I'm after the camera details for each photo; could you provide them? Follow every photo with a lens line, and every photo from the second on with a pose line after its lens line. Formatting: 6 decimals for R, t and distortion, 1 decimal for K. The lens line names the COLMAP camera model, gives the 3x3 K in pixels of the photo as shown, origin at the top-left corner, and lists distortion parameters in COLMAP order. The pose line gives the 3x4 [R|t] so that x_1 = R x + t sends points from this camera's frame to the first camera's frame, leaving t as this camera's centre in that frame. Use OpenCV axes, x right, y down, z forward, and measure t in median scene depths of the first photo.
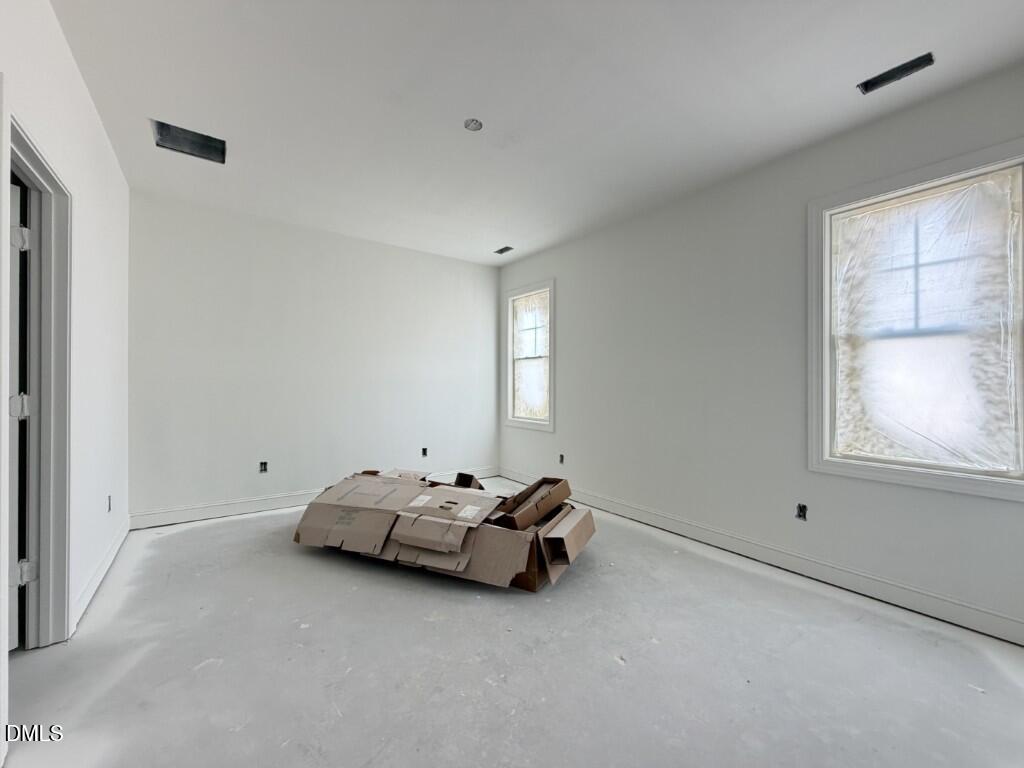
lens RADIAL K [[405.2, 0, 546.0], [0, 405.2, 377.9], [0, 0, 1]] dist [0.002935, 0.000224]
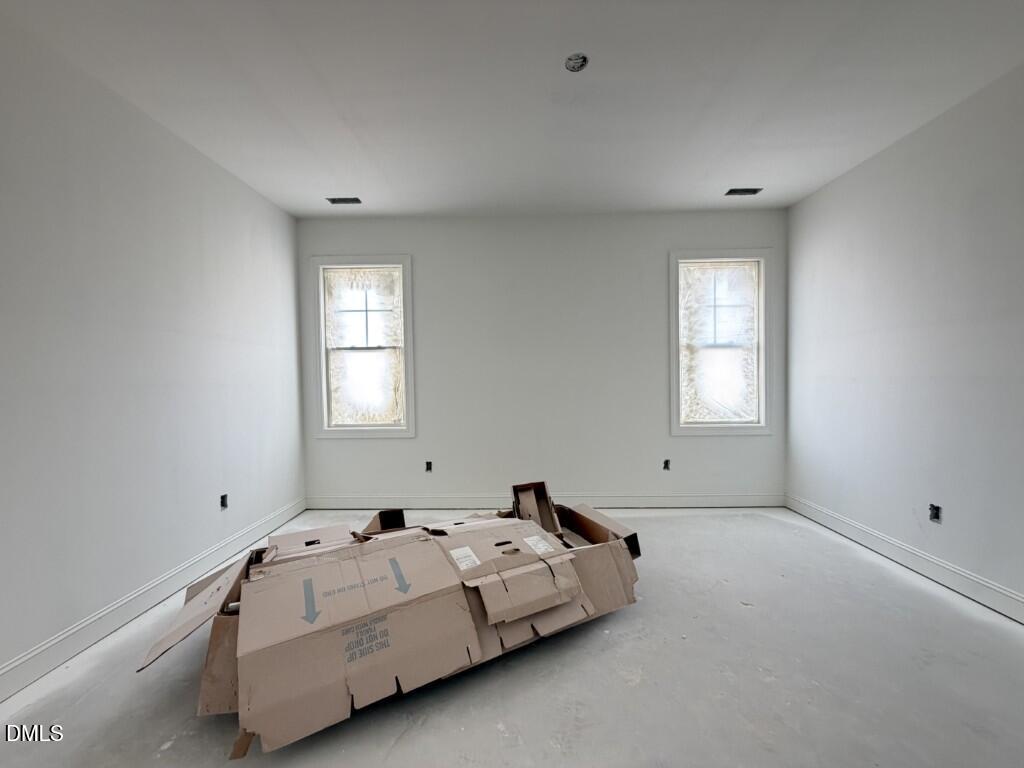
lens RADIAL K [[386.7, 0, 507.3], [0, 386.7, 379.4], [0, 0, 1]] dist [0.000760, -0.000006]
pose [[0.645742, -0.025744, 0.763121, -0.826864], [0.004955, 0.999552, 0.029528, -0.019724], [-0.763539, -0.015286, 0.645580, 0.576024]]
